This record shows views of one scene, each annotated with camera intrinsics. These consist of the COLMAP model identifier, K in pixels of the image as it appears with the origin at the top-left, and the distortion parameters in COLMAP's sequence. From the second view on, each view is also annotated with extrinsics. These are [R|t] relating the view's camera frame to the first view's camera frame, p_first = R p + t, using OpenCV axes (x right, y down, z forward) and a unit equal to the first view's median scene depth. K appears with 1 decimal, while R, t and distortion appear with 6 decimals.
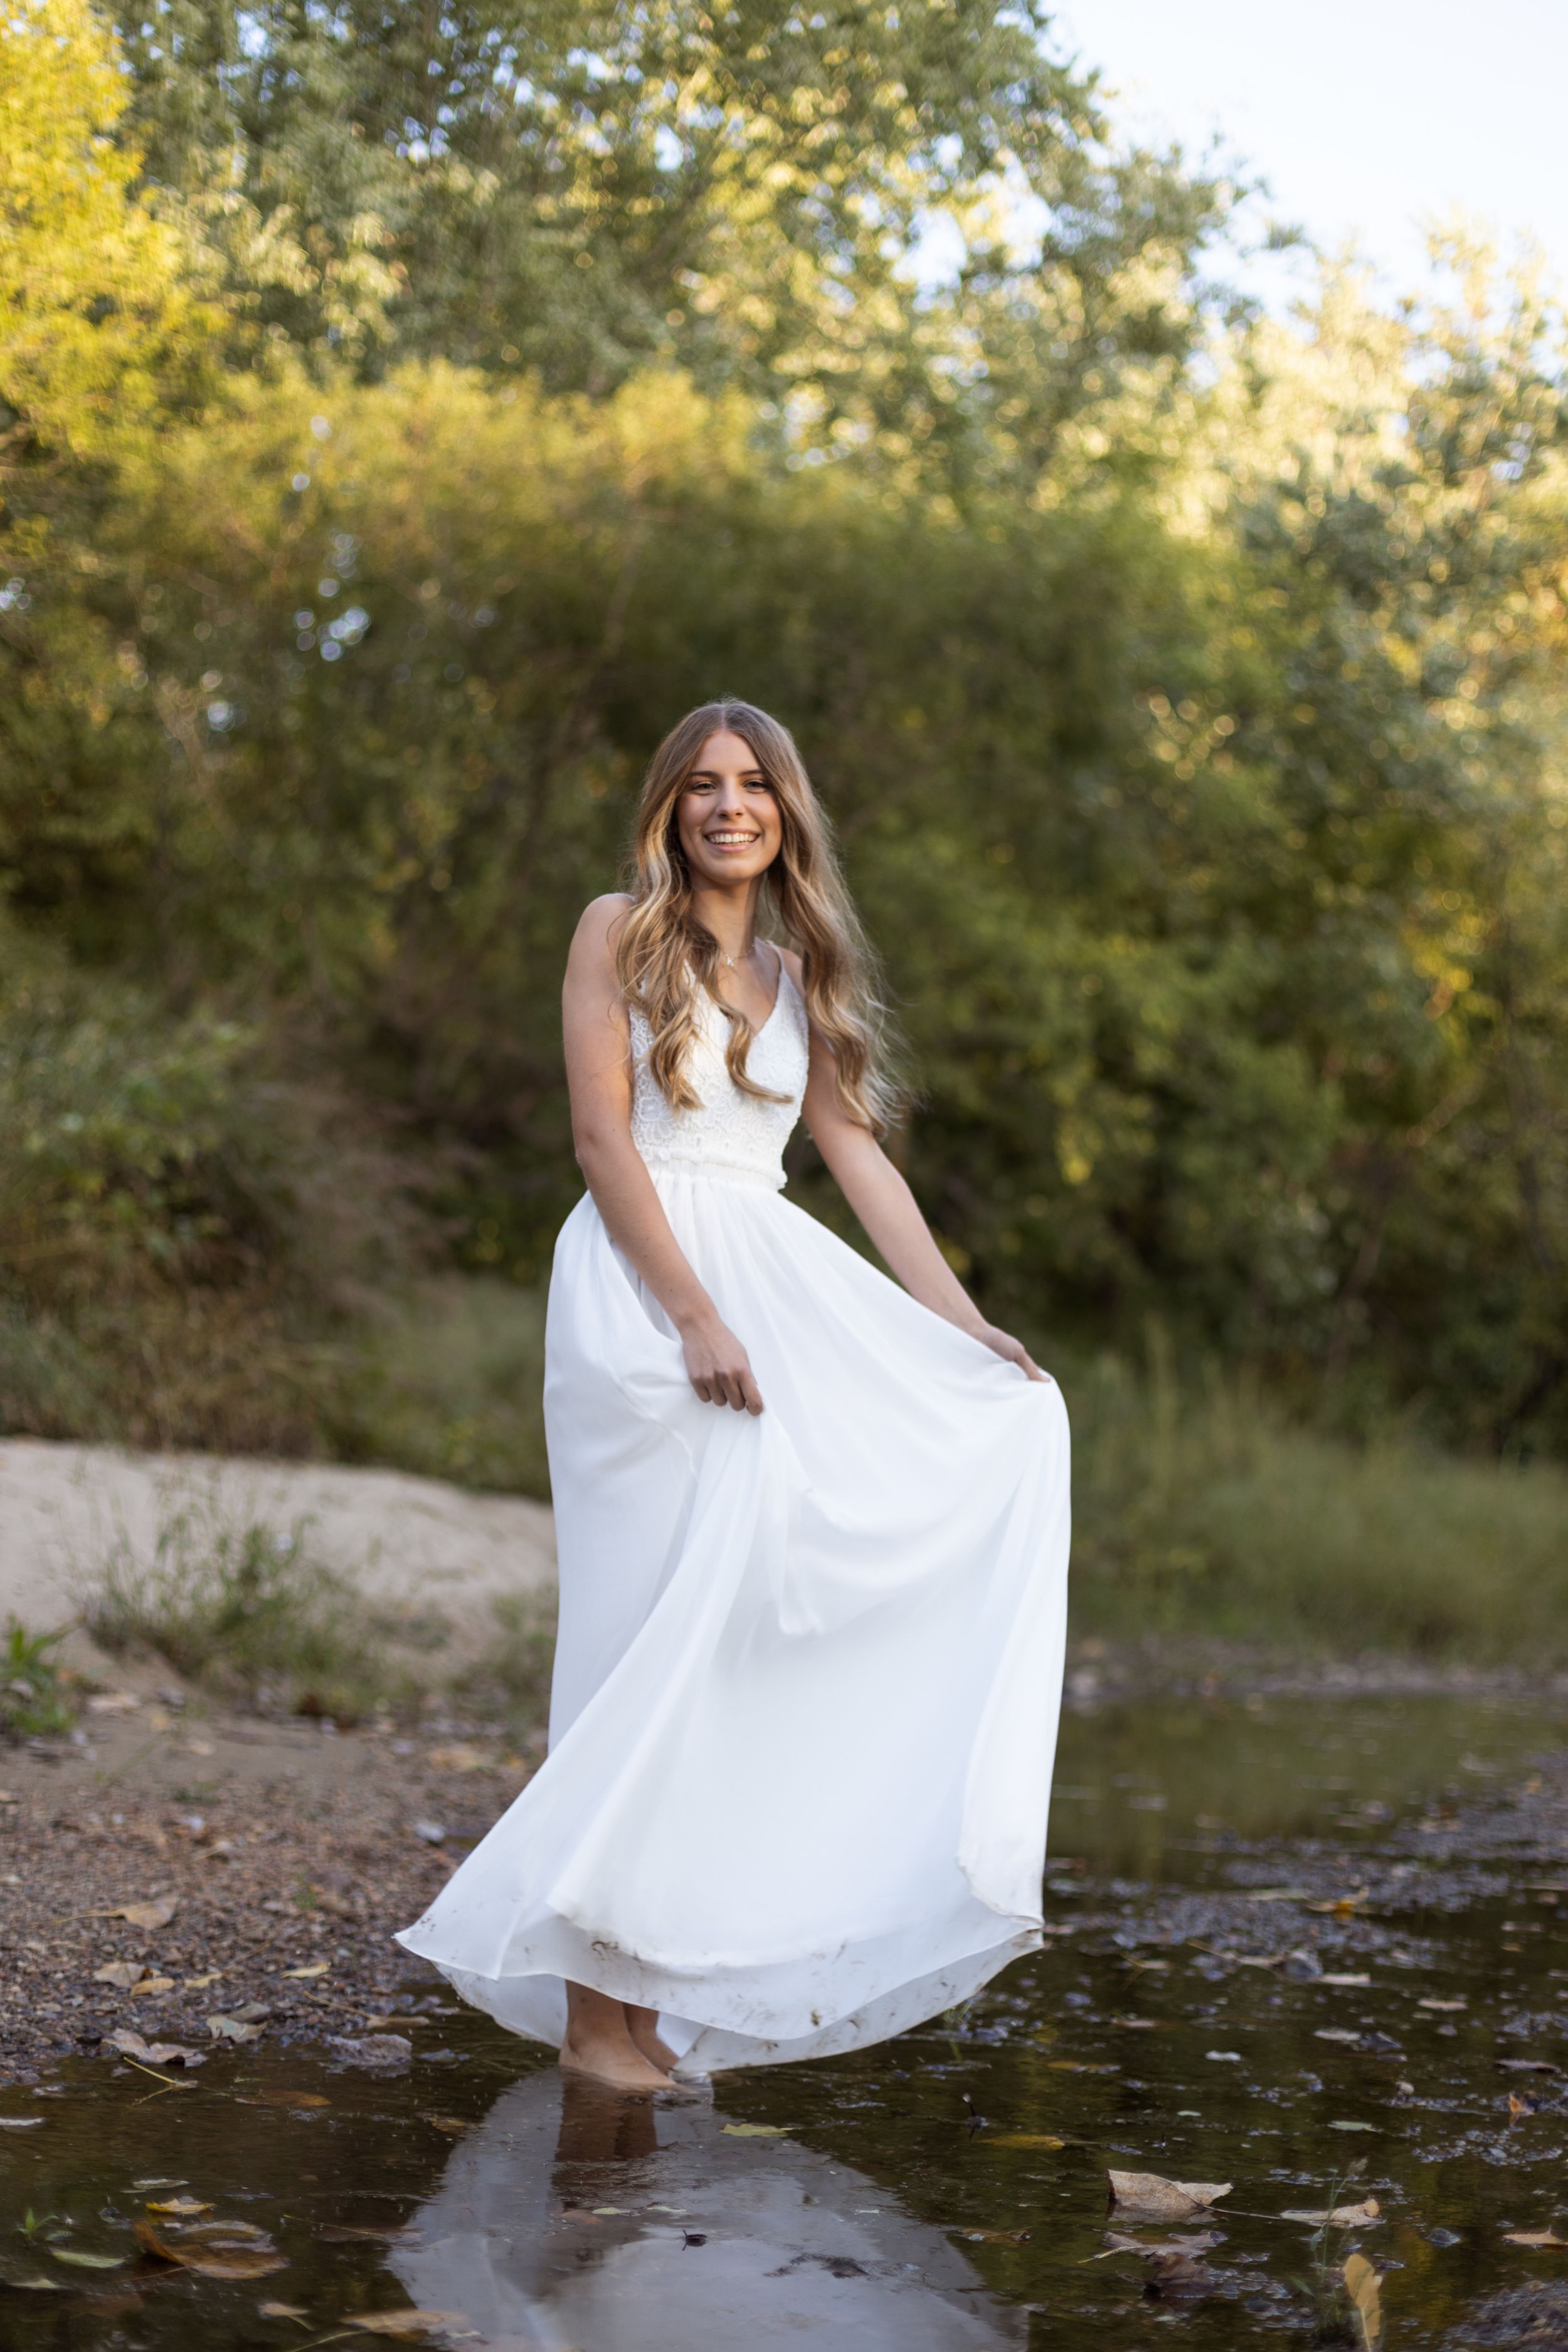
lens RADIAL K [[3410.8, 0, 783.8], [0, 3410.8, 1176.1], [0, 0, 1]] dist [-0.239587, 0.000000]
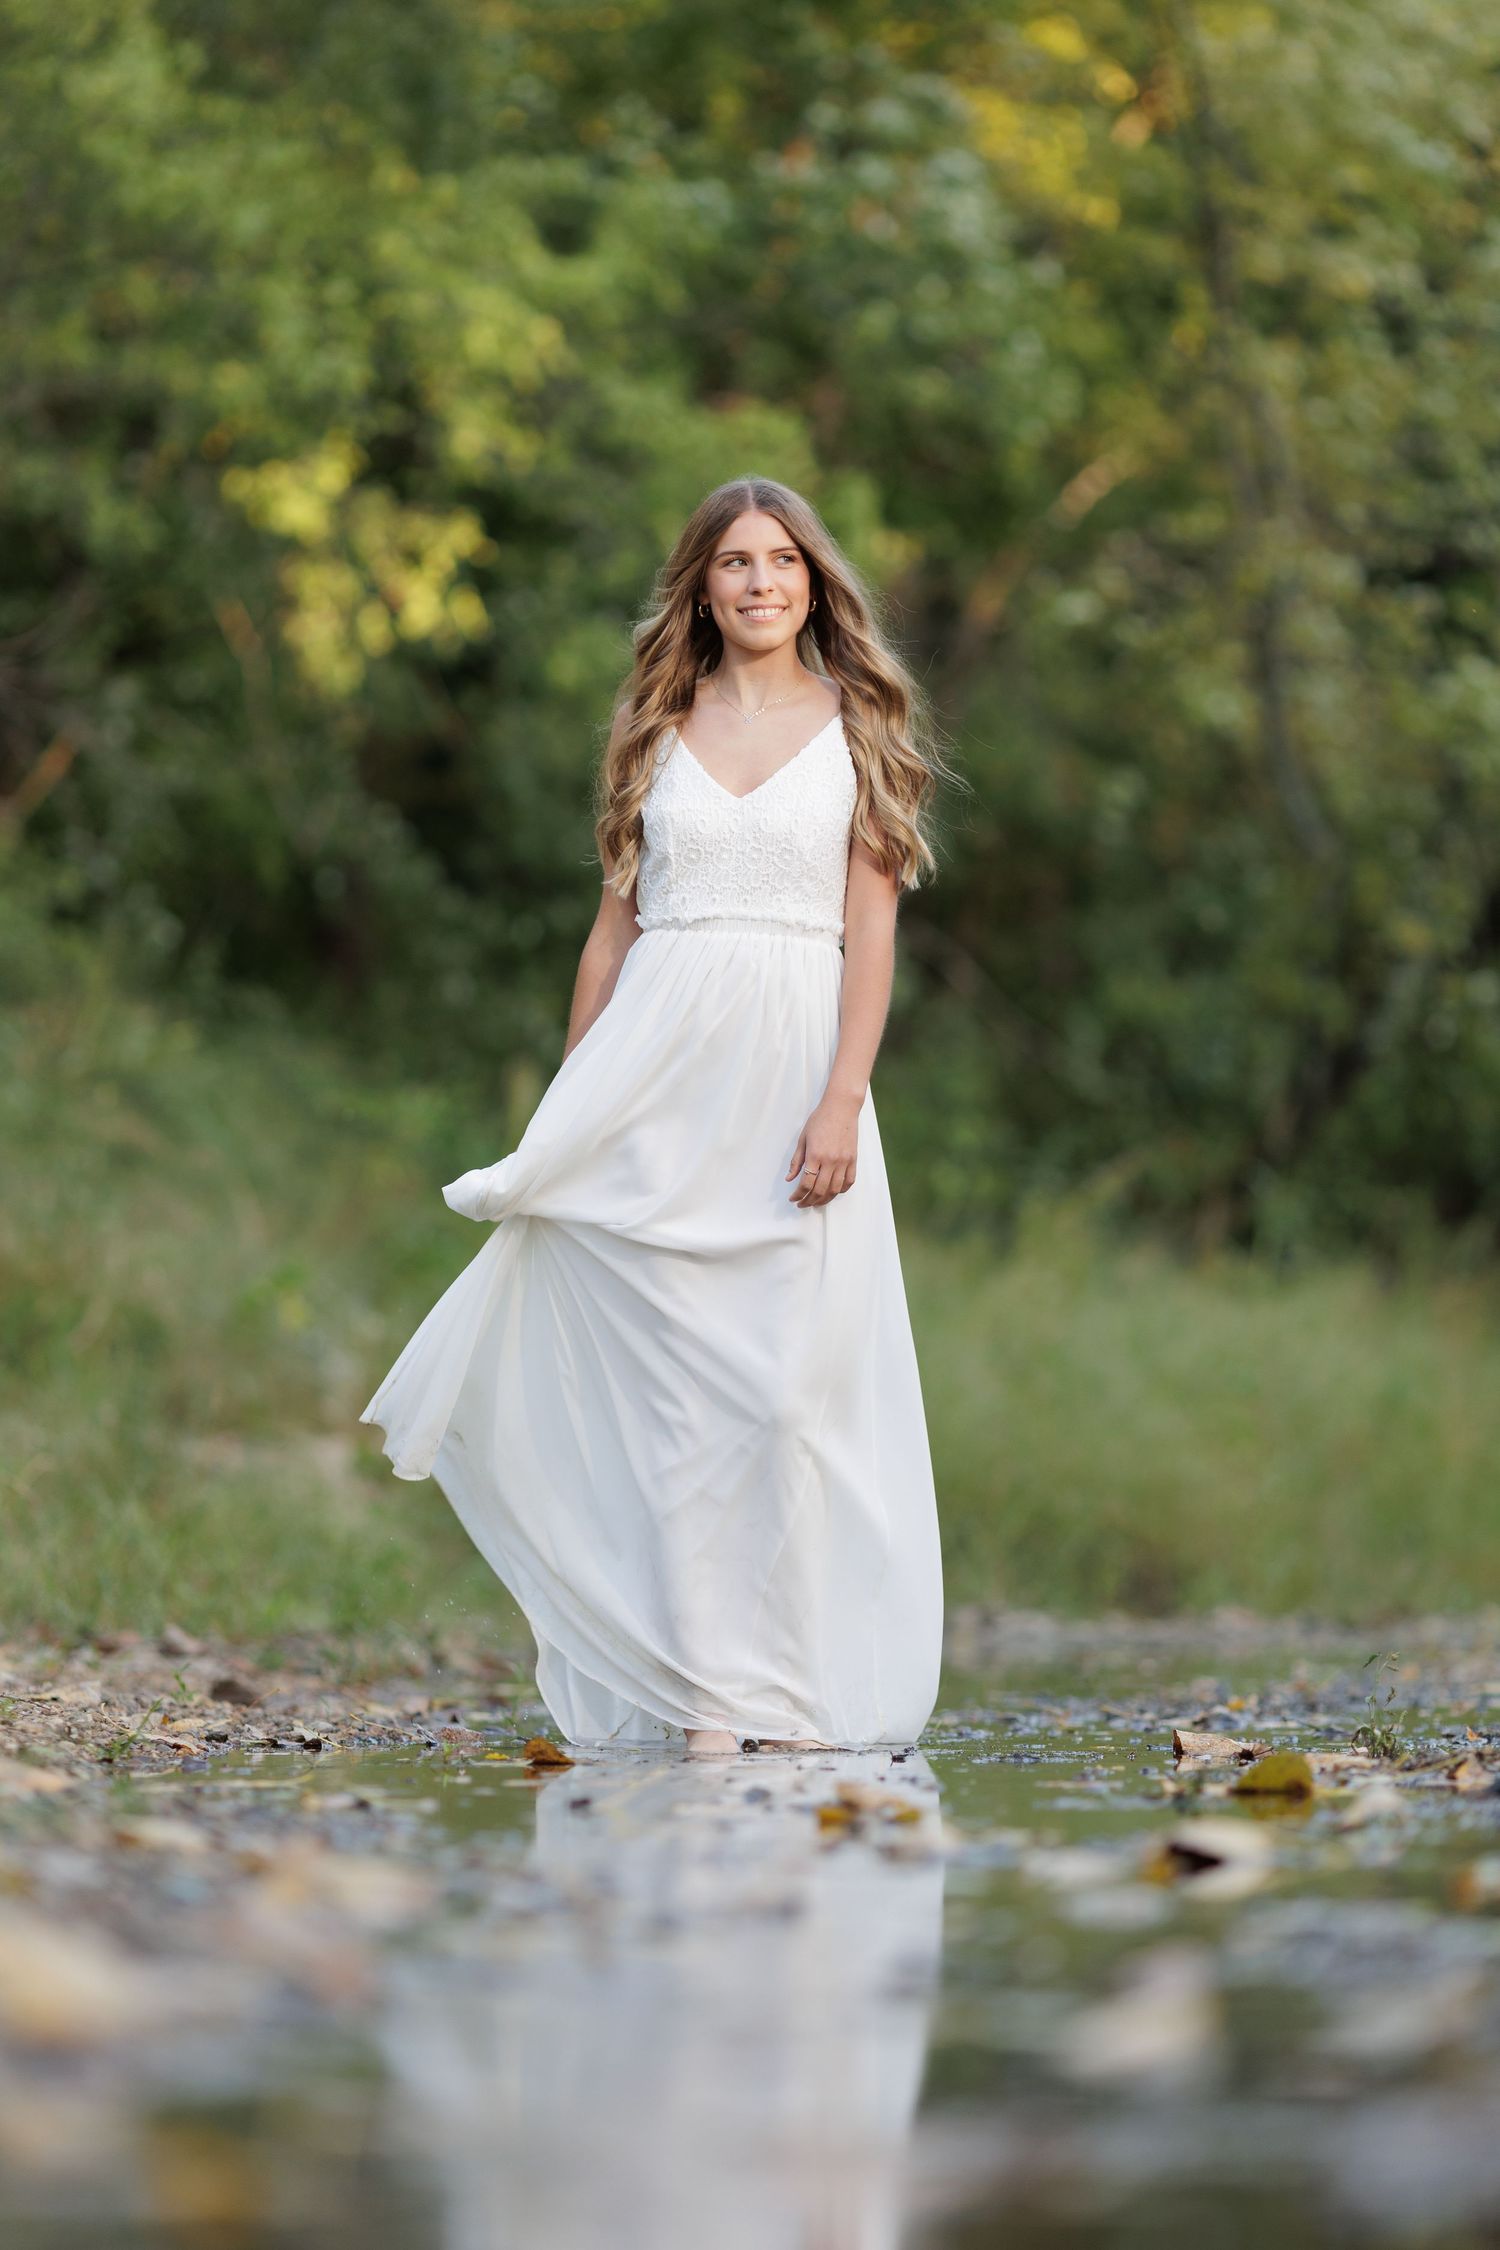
lens RADIAL K [[8681.8, 0, 749.9], [0, 8681.8, 1124.3], [0, 0, 1]] dist [0.273154, 0.000000]
pose [[0.985712, -0.040042, 0.163609, -0.053010], [0.030201, 0.997606, 0.062203, -0.012526], [-0.165708, -0.056373, 0.984562, -0.186853]]
